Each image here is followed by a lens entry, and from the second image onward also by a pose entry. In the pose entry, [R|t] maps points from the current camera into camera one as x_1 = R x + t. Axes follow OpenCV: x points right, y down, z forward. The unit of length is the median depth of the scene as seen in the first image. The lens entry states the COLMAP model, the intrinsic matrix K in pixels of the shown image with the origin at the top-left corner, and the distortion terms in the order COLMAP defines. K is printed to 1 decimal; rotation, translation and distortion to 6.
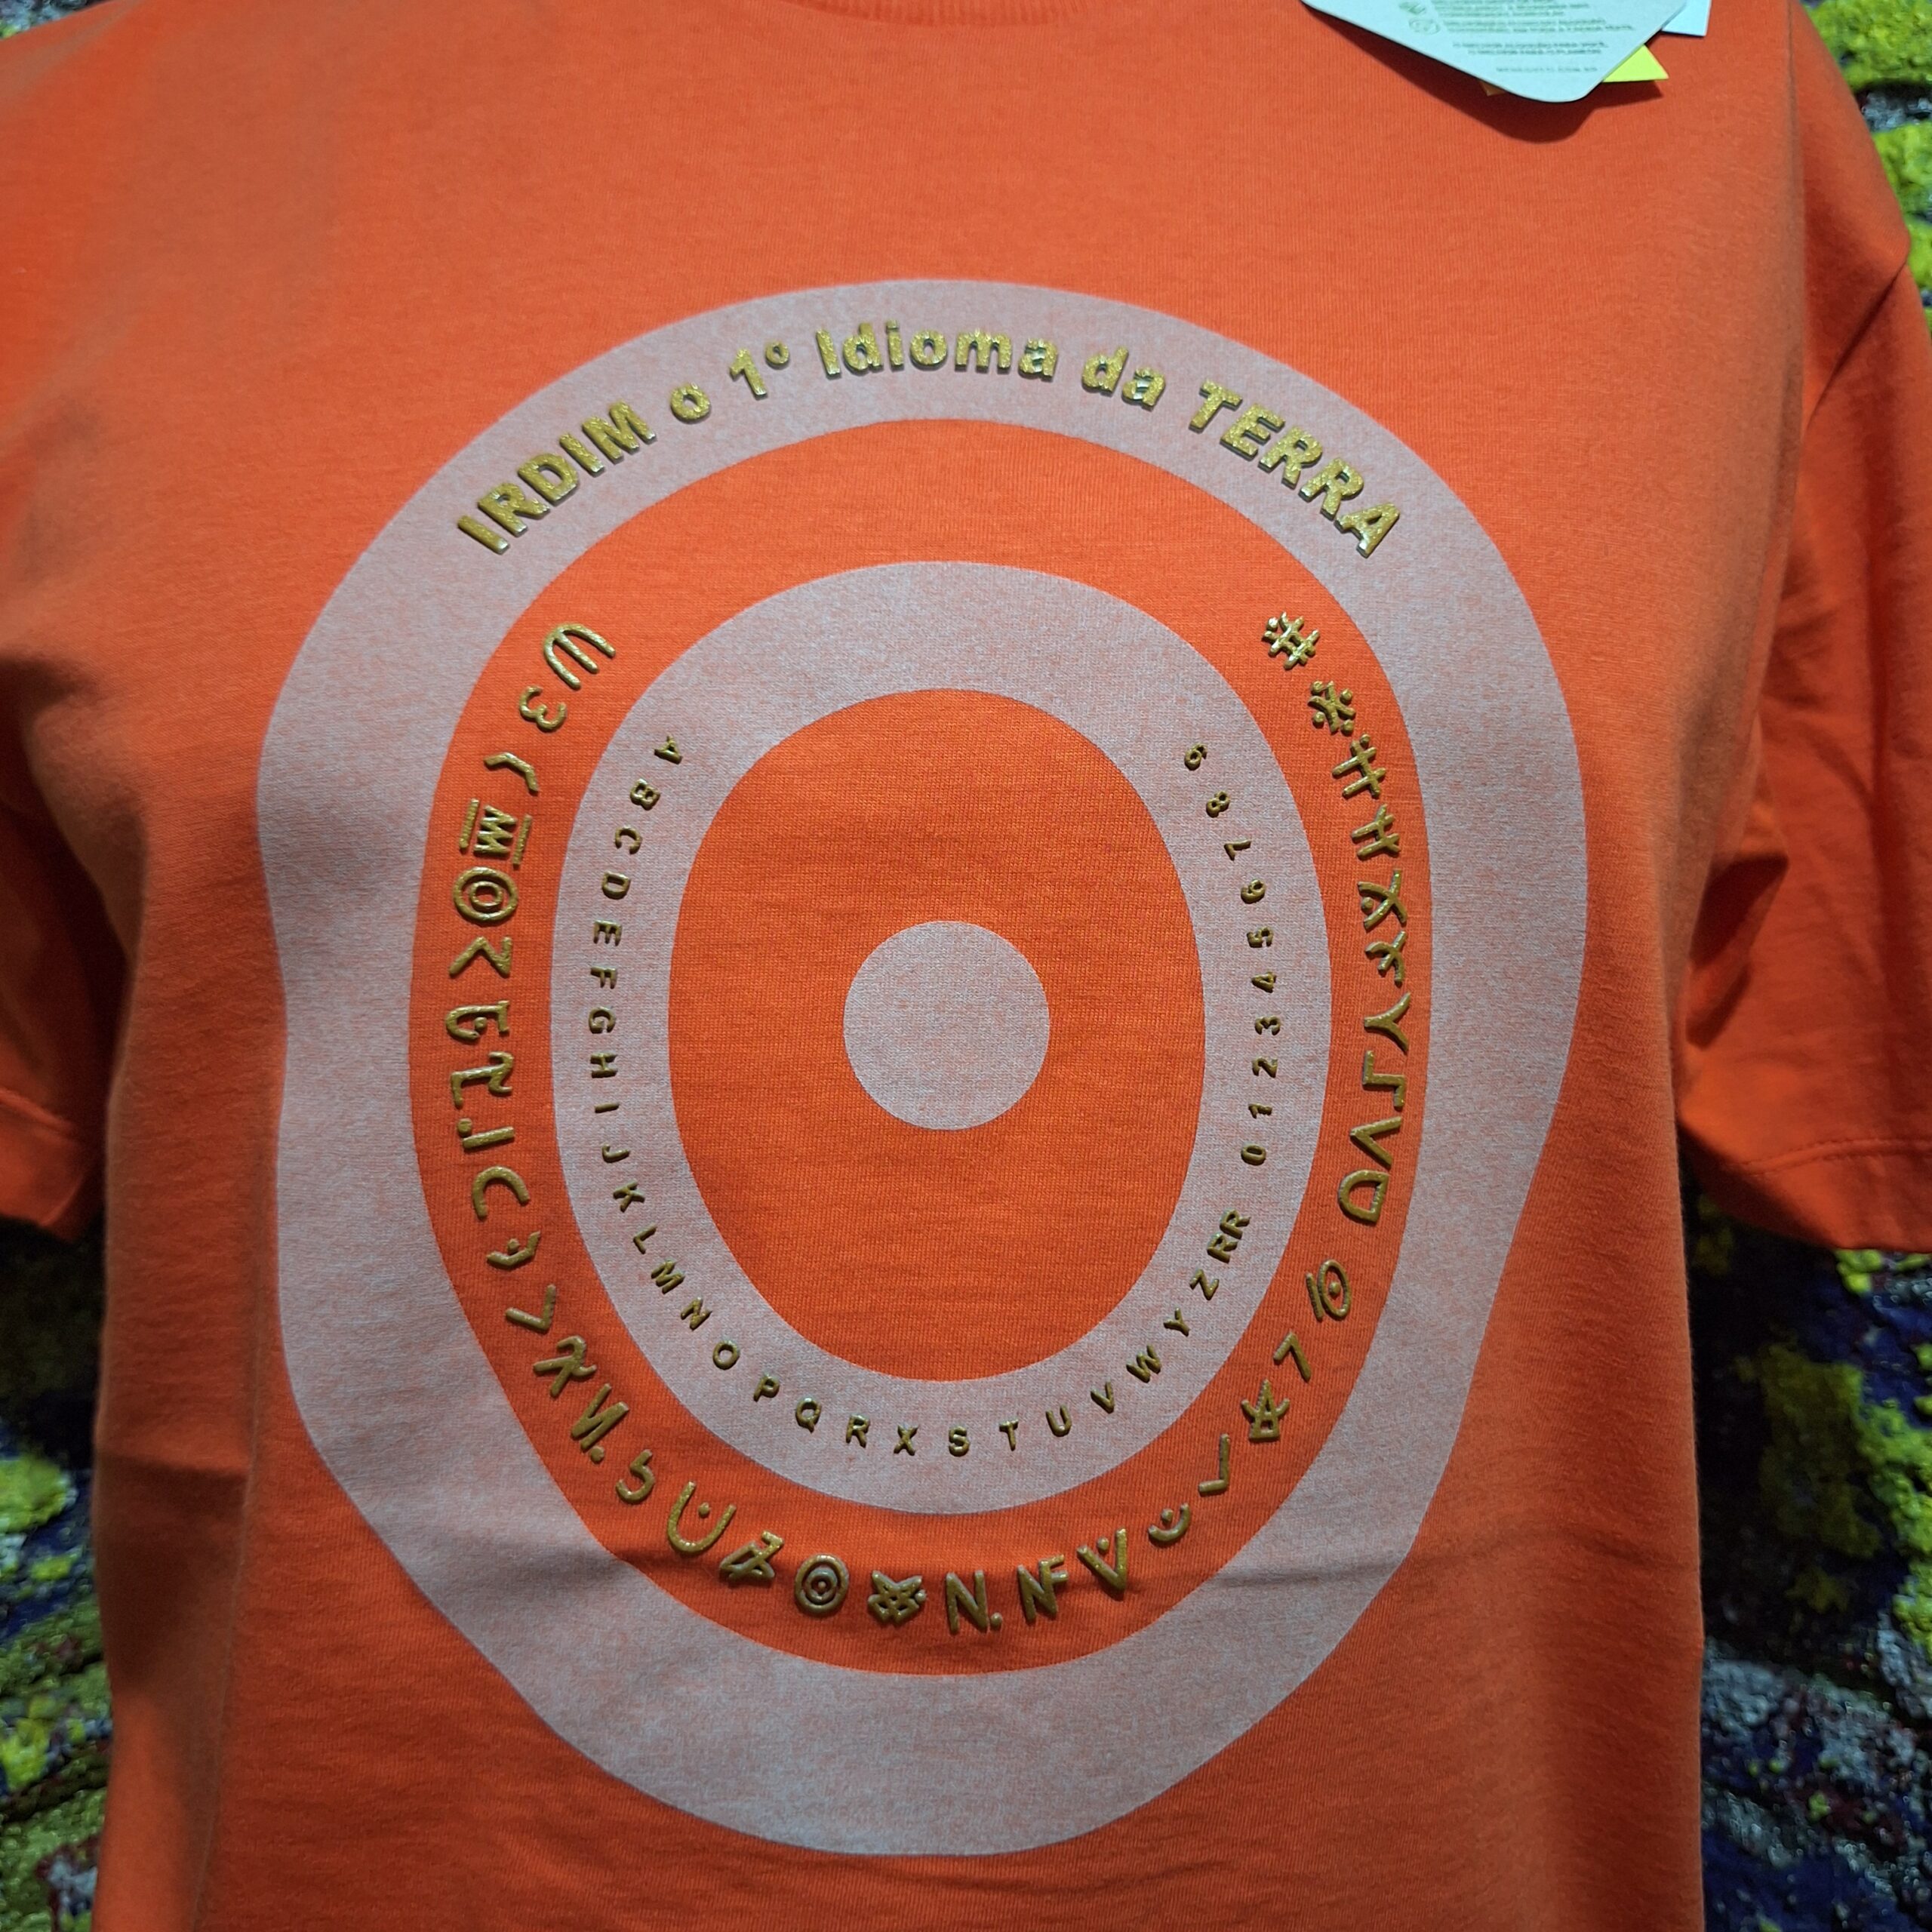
lens RADIAL K [[1961.5, 0, 978.2], [0, 1961.5, 977.6], [0, 0, 1]] dist [0.019645, 0.000000]
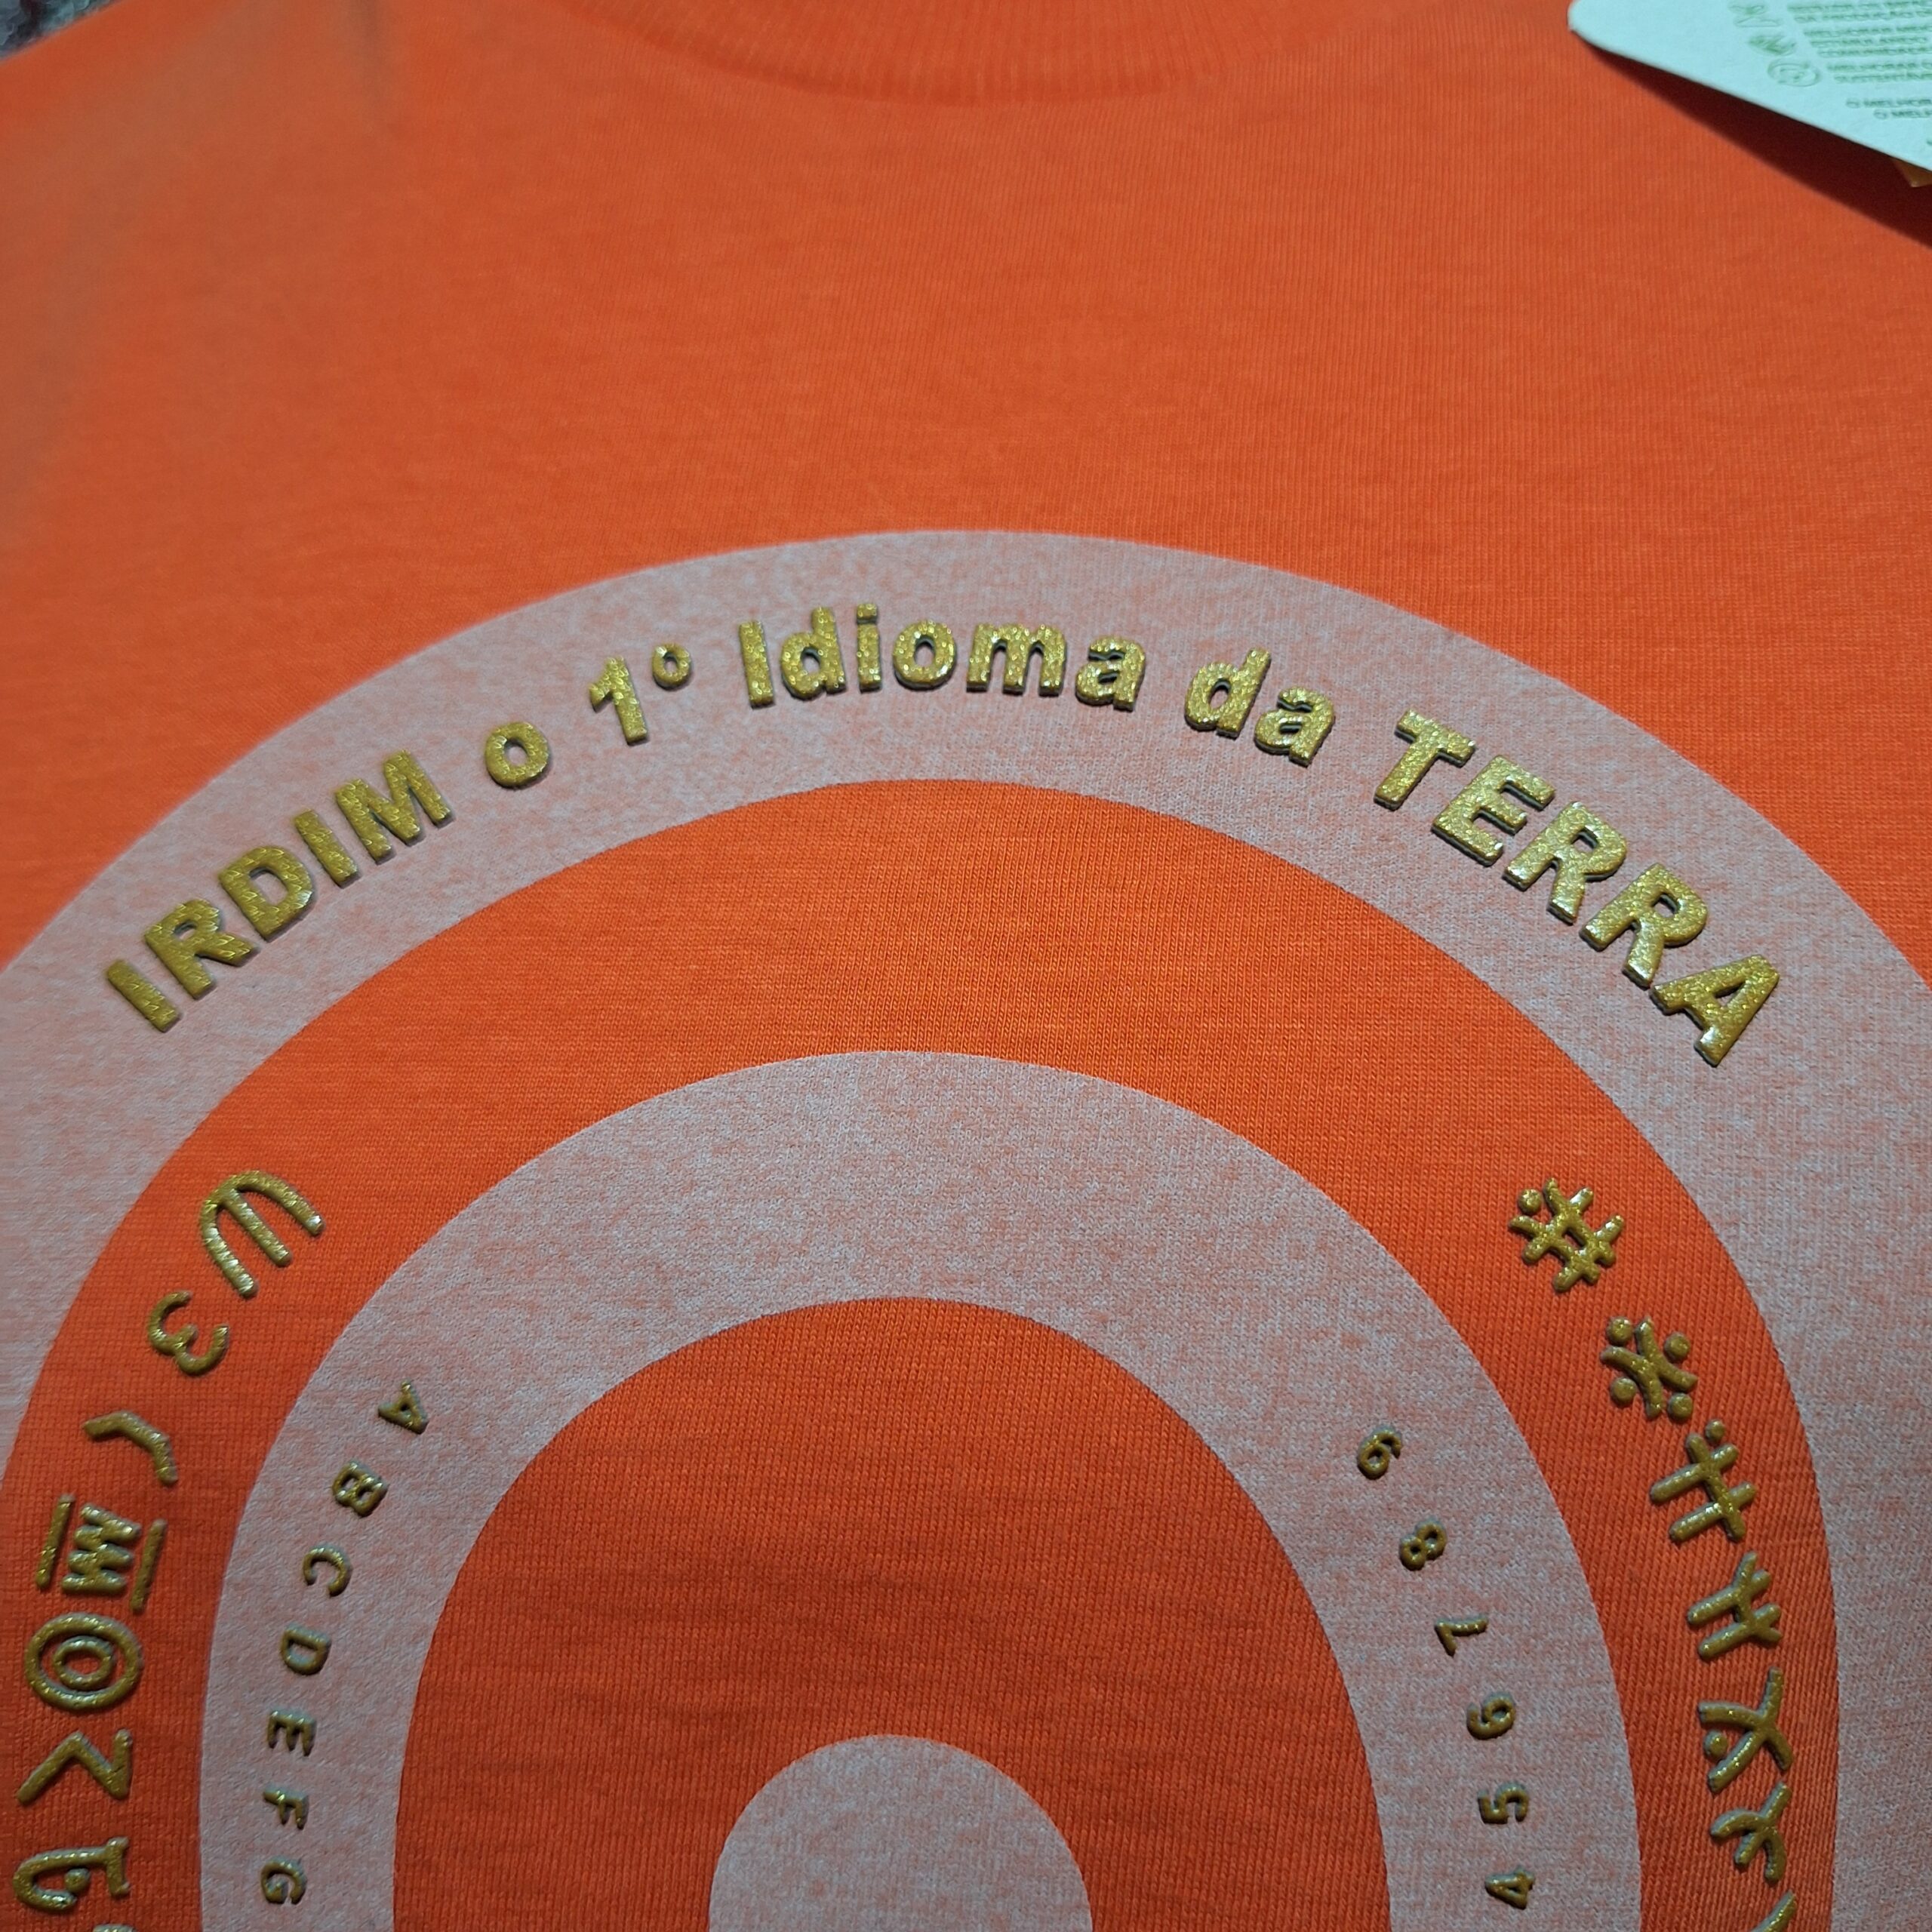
lens RADIAL K [[1961.5, 0, 961.1], [0, 1961.5, 972.9], [0, 0, 1]] dist [0.019645, 0.000000]
pose [[0.991221, 0.012950, -0.131578, 0.067321], [-0.018418, 0.999013, -0.040421, -0.214064], [0.130924, 0.042489, 0.990481, 0.454824]]
